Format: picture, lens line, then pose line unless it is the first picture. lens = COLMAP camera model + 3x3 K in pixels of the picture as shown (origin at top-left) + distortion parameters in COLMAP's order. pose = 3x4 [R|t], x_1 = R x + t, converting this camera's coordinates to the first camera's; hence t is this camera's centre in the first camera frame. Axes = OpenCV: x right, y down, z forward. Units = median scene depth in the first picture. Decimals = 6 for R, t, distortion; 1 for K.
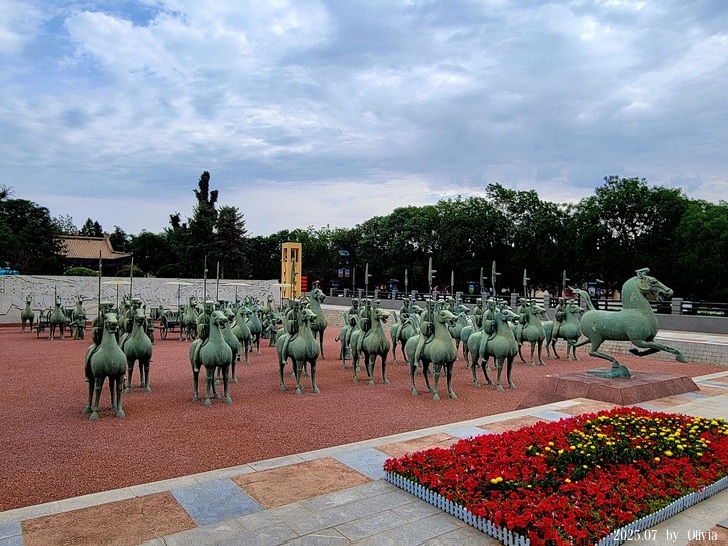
lens RADIAL K [[290.7, 0, 337.3], [0, 290.7, 287.4], [0, 0, 1]] dist [0.000761, -0.000691]
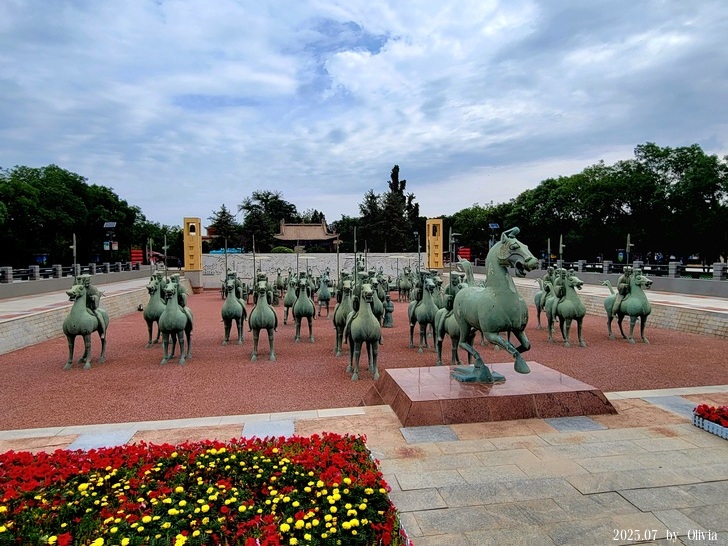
lens RADIAL K [[260.3, 0, 365.4], [0, 260.3, 272.1], [0, 0, 1]] dist [-0.002011, -0.000129]
pose [[0.966354, -0.005158, -0.257162, -0.405075], [0.017152, 0.998866, 0.044419, -0.000434], [0.256641, -0.047336, 0.965347, -0.142605]]
